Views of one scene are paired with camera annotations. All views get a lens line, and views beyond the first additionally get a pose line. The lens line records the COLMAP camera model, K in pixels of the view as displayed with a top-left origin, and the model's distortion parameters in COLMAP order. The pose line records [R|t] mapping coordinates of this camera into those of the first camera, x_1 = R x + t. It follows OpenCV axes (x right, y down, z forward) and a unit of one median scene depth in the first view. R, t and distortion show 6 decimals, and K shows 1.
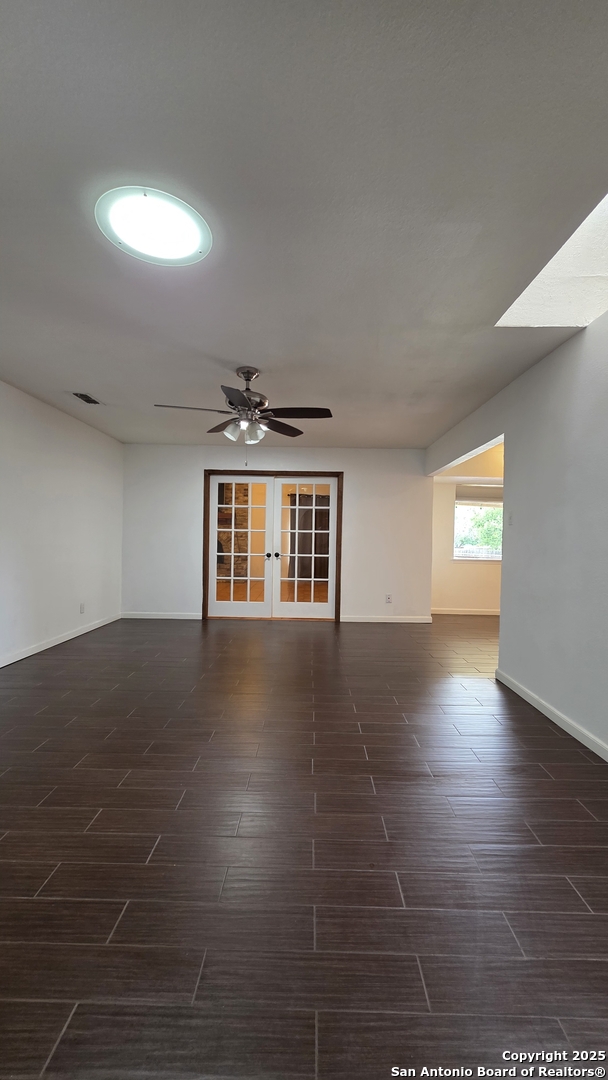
lens RADIAL K [[427.8, 0, 312.9], [0, 427.8, 547.9], [0, 0, 1]] dist [0.003867, 0.000232]
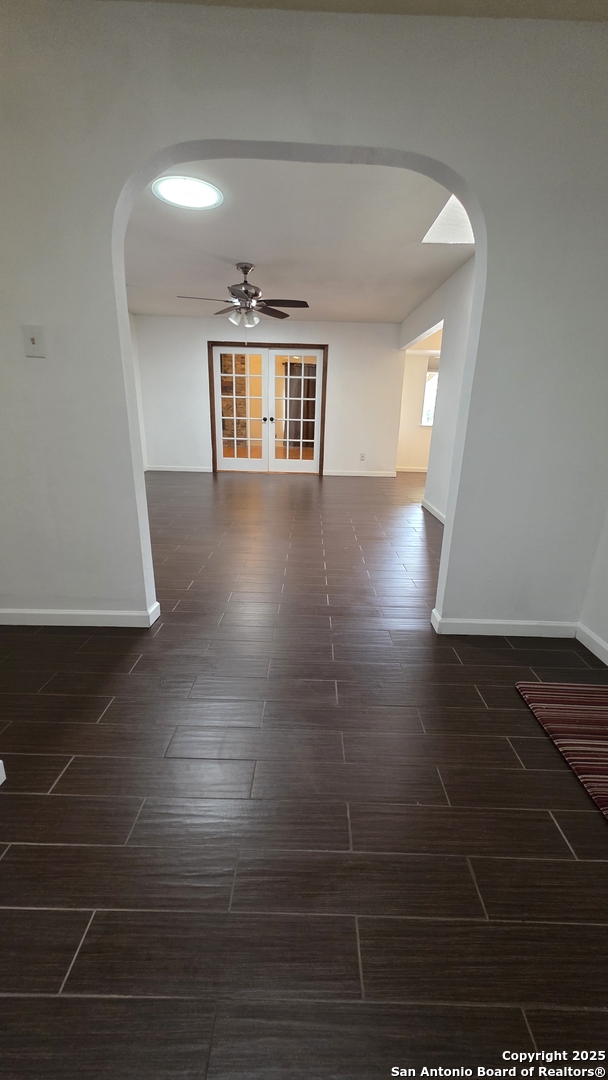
lens RADIAL K [[427.8, 0, 312.1], [0, 427.8, 545.4], [0, 0, 1]] dist [0.003867, 0.000232]
pose [[0.999945, 0.009883, 0.003421, 0.028957], [-0.010447, 0.959433, 0.281743, 0.016824], [-0.000498, -0.281763, 0.959484, -0.256869]]
